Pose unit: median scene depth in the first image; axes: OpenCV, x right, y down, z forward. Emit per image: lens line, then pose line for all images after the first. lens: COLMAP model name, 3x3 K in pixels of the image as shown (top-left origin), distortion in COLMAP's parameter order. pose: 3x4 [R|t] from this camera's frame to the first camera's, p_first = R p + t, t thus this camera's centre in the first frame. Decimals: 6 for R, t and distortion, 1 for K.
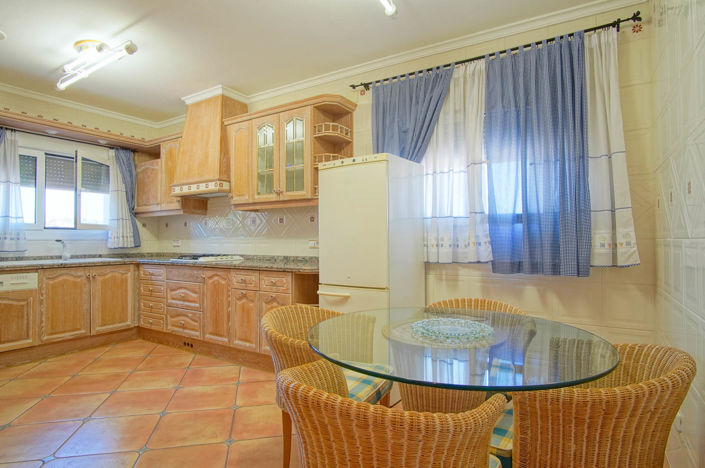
lens RADIAL K [[388.8, 0, 350.7], [0, 388.8, 234.0], [0, 0, 1]] dist [-0.027429, 0.000035]
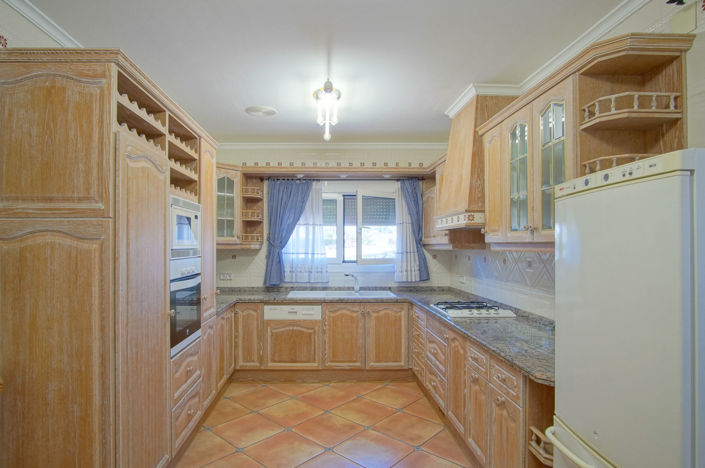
lens RADIAL K [[388.8, 0, 352.7], [0, 388.8, 235.0], [0, 0, 1]] dist [-0.027429, 0.000035]
pose [[0.539343, -0.000455, -0.842086, 0.174550], [0.009949, 0.999933, 0.005833, -0.099998], [0.842028, -0.011524, 0.539311, 0.403755]]
